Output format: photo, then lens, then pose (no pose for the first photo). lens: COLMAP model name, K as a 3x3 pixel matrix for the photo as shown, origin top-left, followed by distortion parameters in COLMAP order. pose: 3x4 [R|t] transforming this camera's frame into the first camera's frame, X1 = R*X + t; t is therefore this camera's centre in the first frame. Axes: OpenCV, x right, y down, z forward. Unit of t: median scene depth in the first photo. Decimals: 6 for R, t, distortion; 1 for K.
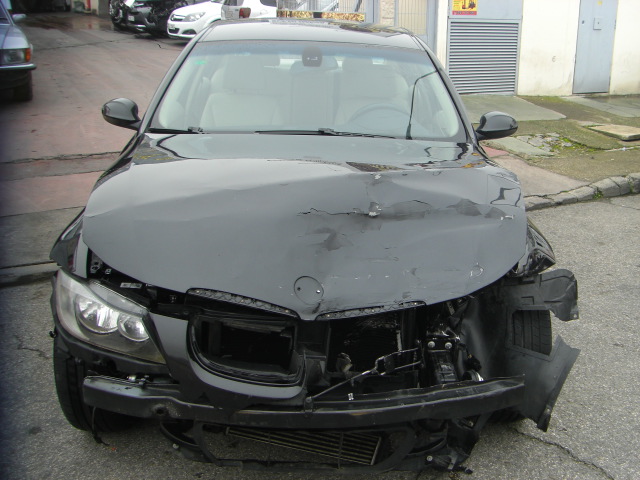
lens RADIAL K [[722.1, 0, 389.4], [0, 722.1, 241.9], [0, 0, 1]] dist [-0.179875, 0.085070]
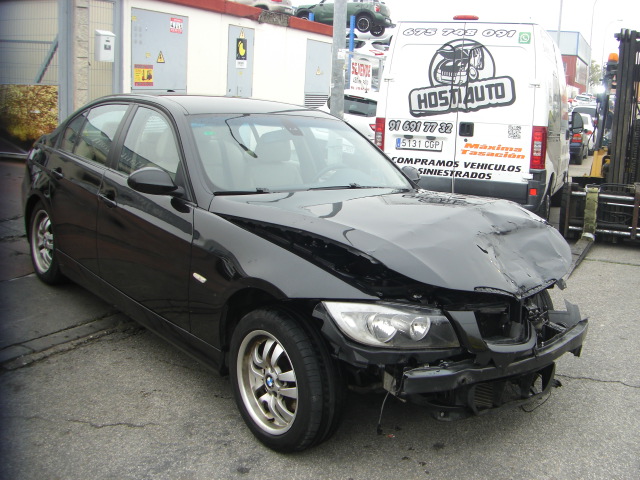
lens RADIAL K [[722.1, 0, 389.4], [0, 722.1, 241.9], [0, 0, 1]] dist [-0.179875, 0.085070]
pose [[0.790609, -0.107834, 0.602752, -1.174550], [0.159295, 0.986699, -0.032419, -0.005687], [-0.591239, 0.121646, 0.797270, -0.066287]]
